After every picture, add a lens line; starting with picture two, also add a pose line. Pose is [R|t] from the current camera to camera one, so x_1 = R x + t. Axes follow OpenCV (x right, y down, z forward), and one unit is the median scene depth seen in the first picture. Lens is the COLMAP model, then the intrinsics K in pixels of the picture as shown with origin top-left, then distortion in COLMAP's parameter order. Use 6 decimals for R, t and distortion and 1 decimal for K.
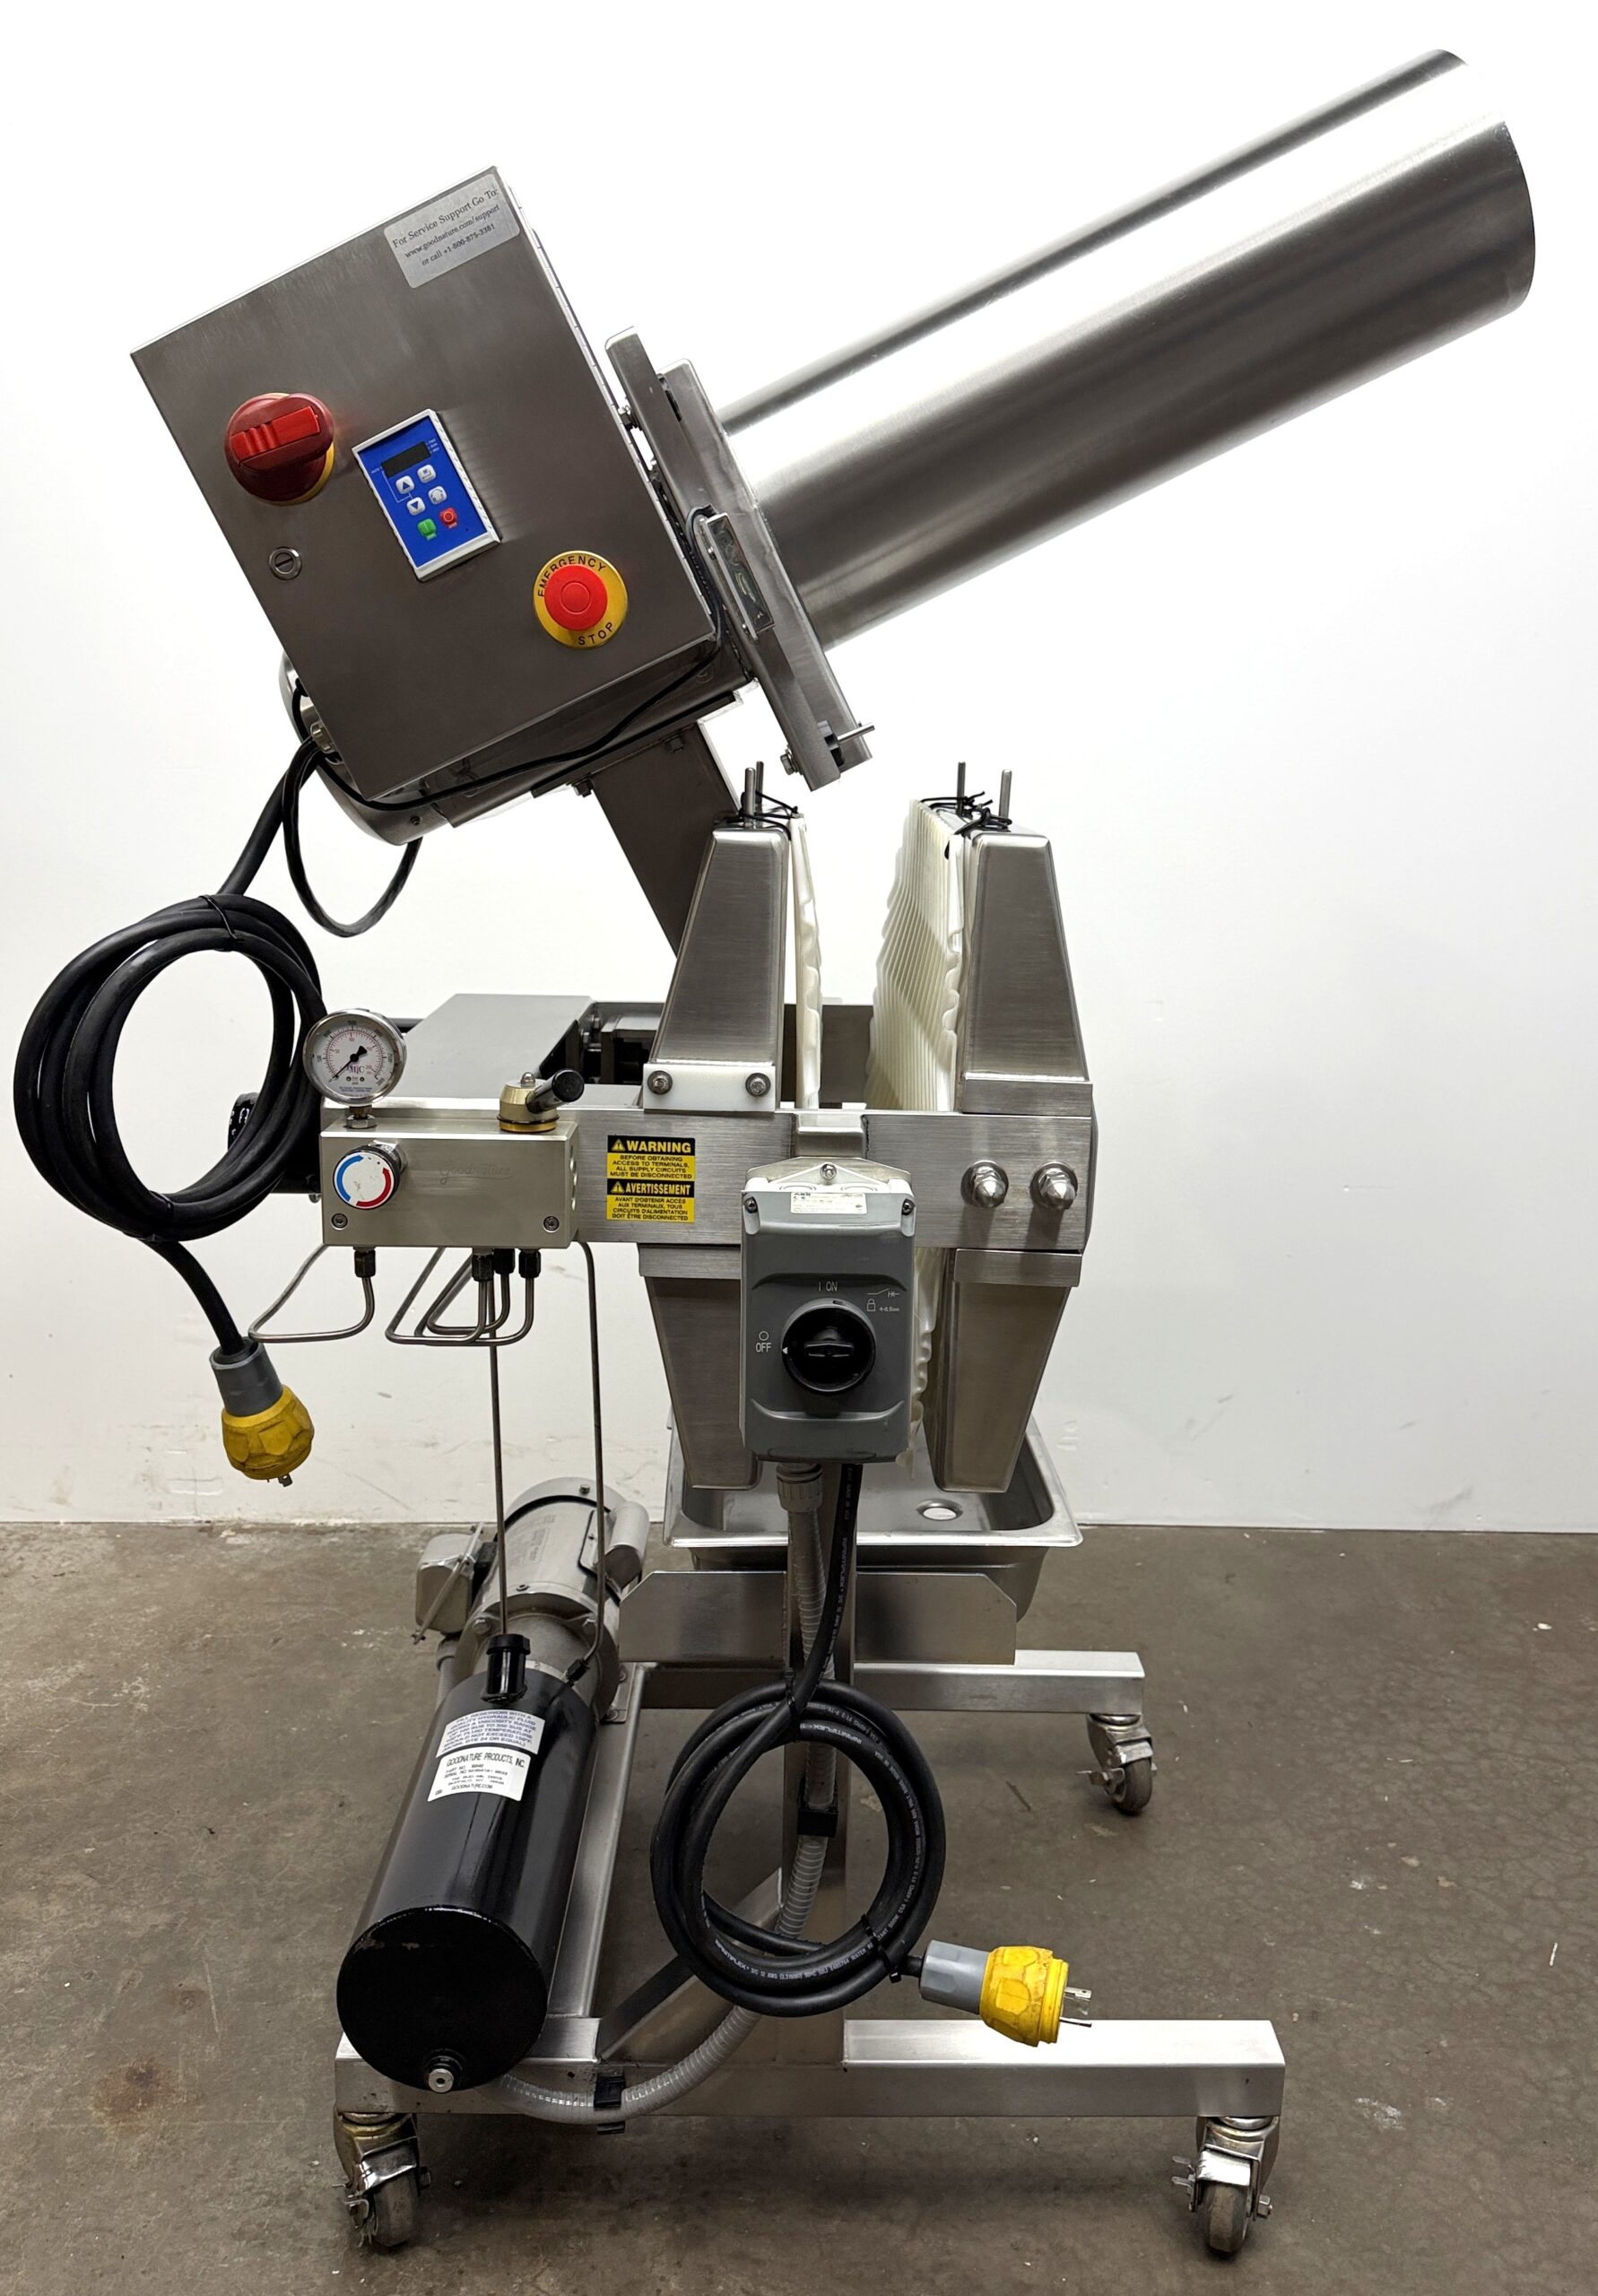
lens RADIAL K [[1807.2, 0, 824.6], [0, 1807.2, 1082.1], [0, 0, 1]] dist [-0.005580, -0.002675]
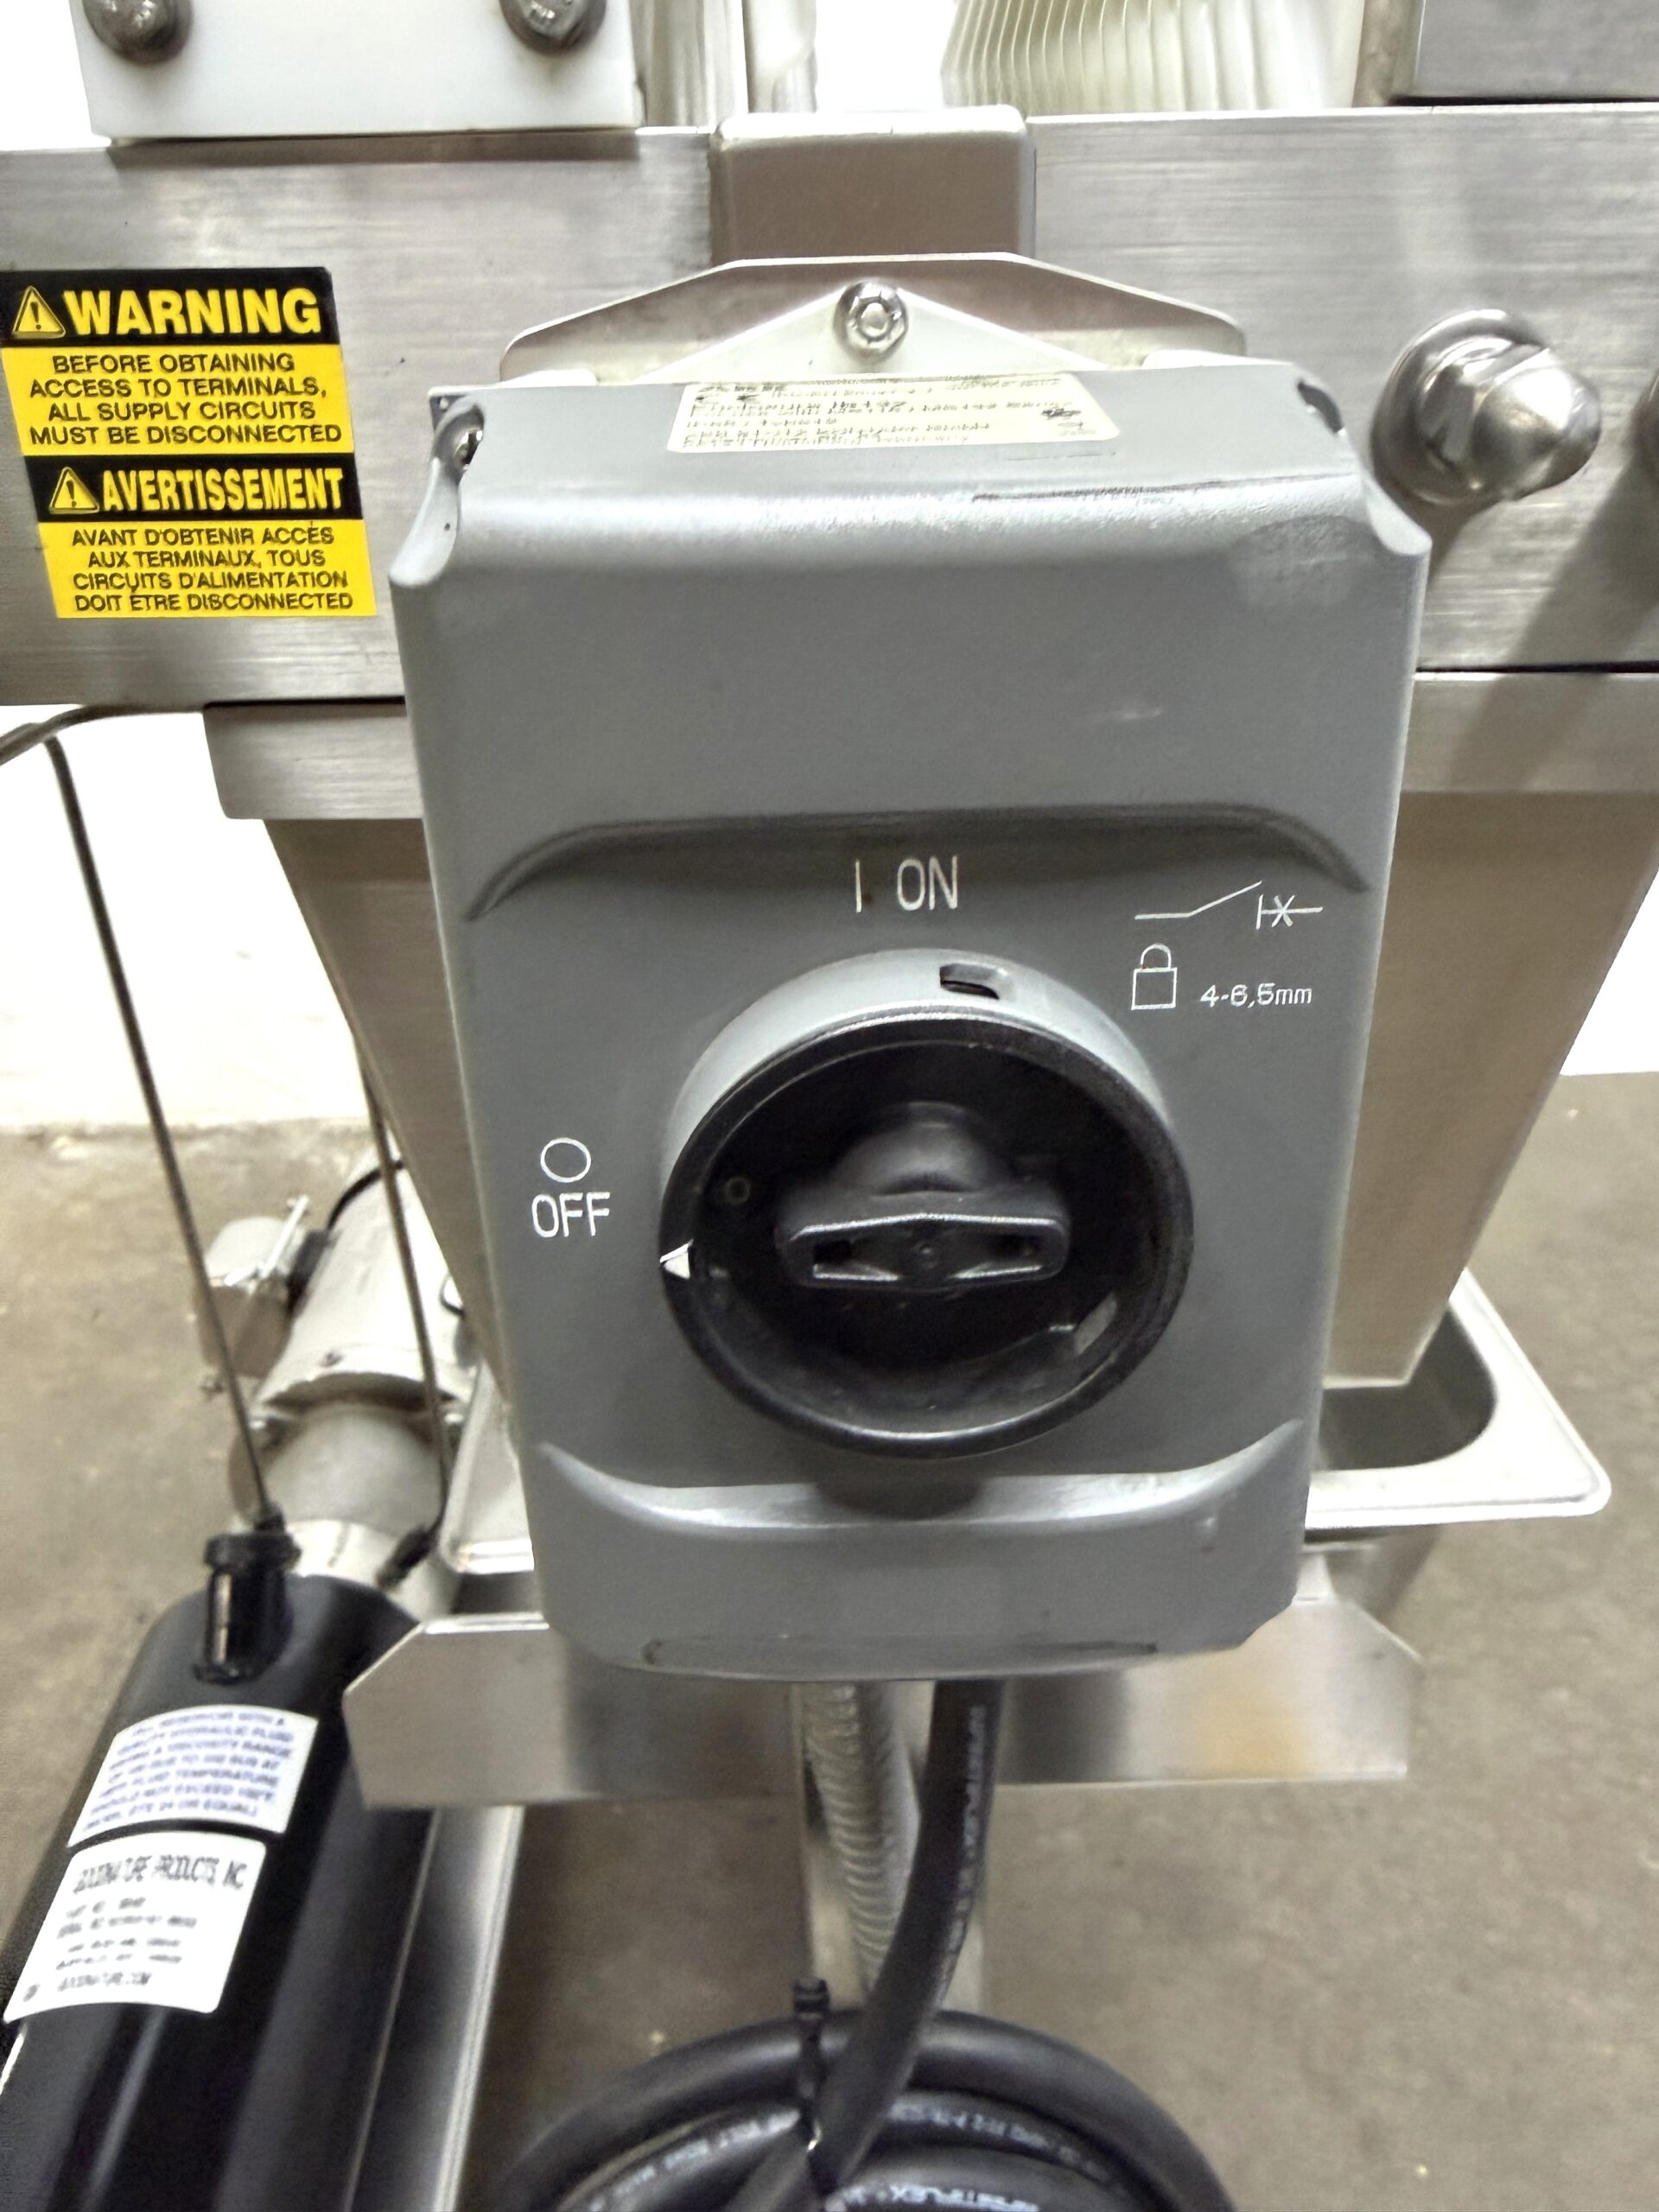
lens RADIAL K [[1591.4, 0, 837.3], [0, 1591.4, 991.5], [0, 0, 1]] dist [0.028725, -0.000255]
pose [[0.999037, -0.042401, -0.011290, -0.002700], [0.043877, 0.966895, 0.251372, 0.065721], [0.000258, -0.251626, 0.967825, 0.662115]]
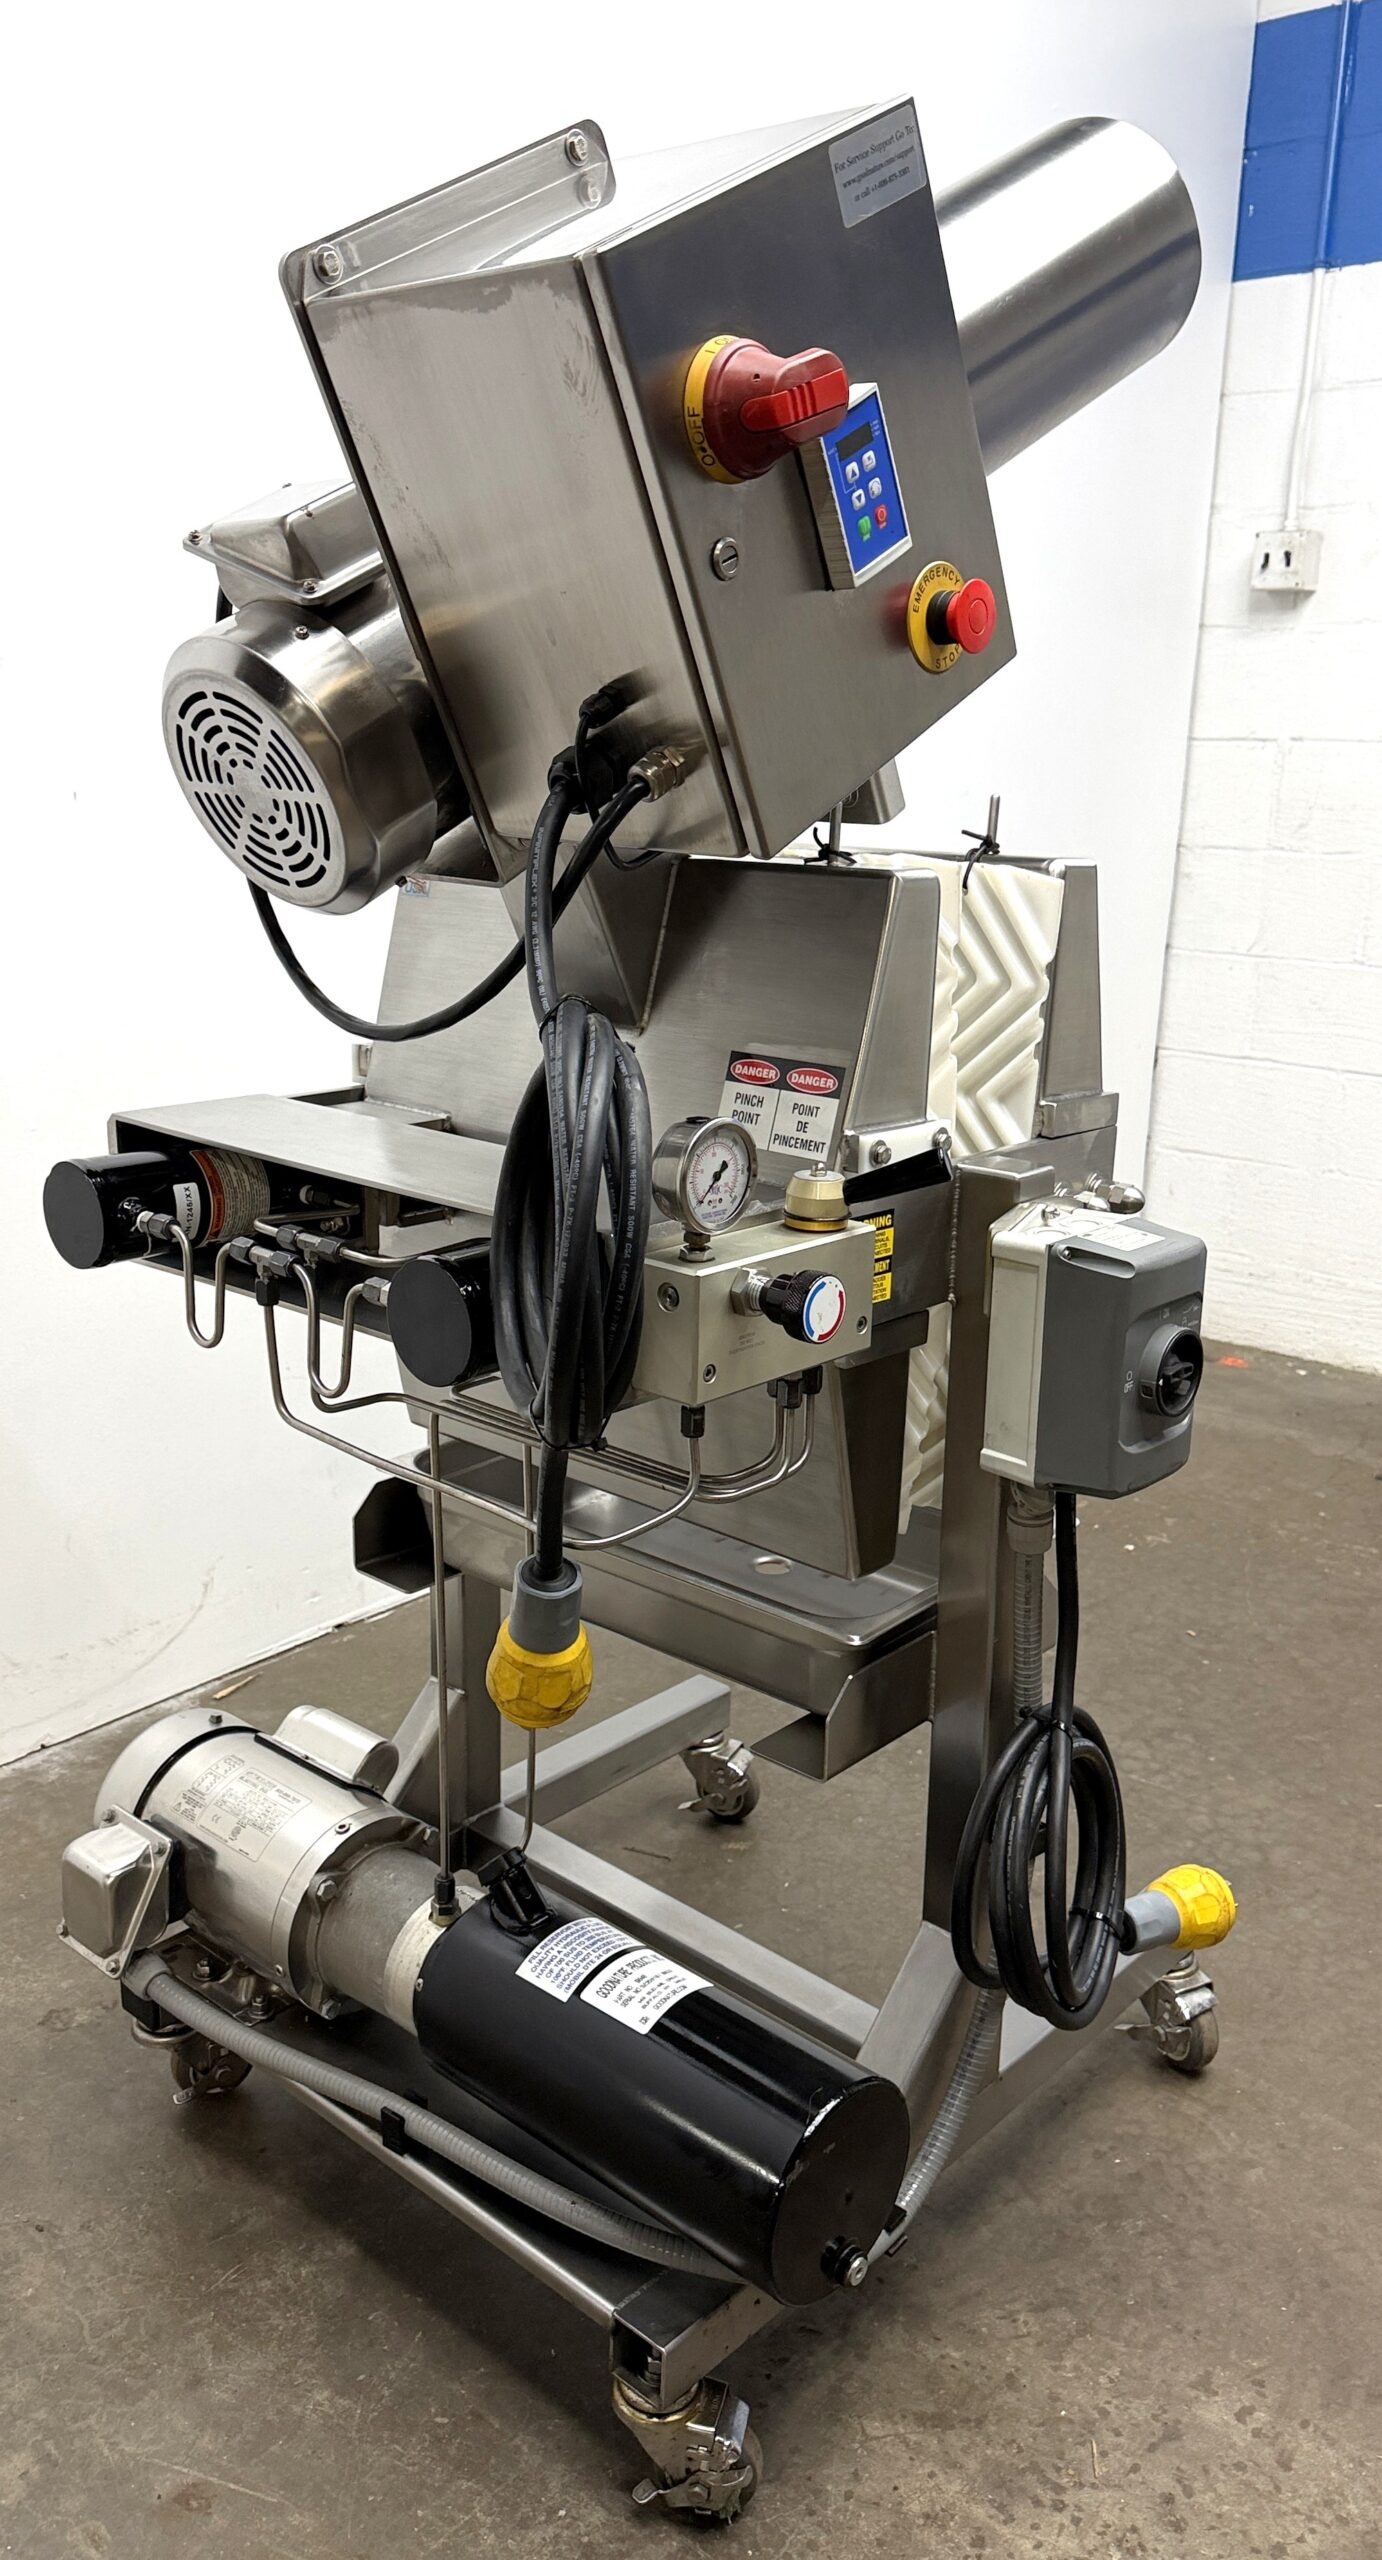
lens RADIAL K [[2000.5, 0, 691.0], [0, 2000.5, 1280.0], [0, 0, 1]] dist [-0.002212, -0.004145]
pose [[0.679671, -0.197306, 0.706483, -0.798544], [0.135488, 0.980340, 0.143442, -0.084704], [-0.720896, -0.001774, 0.693041, 0.325398]]
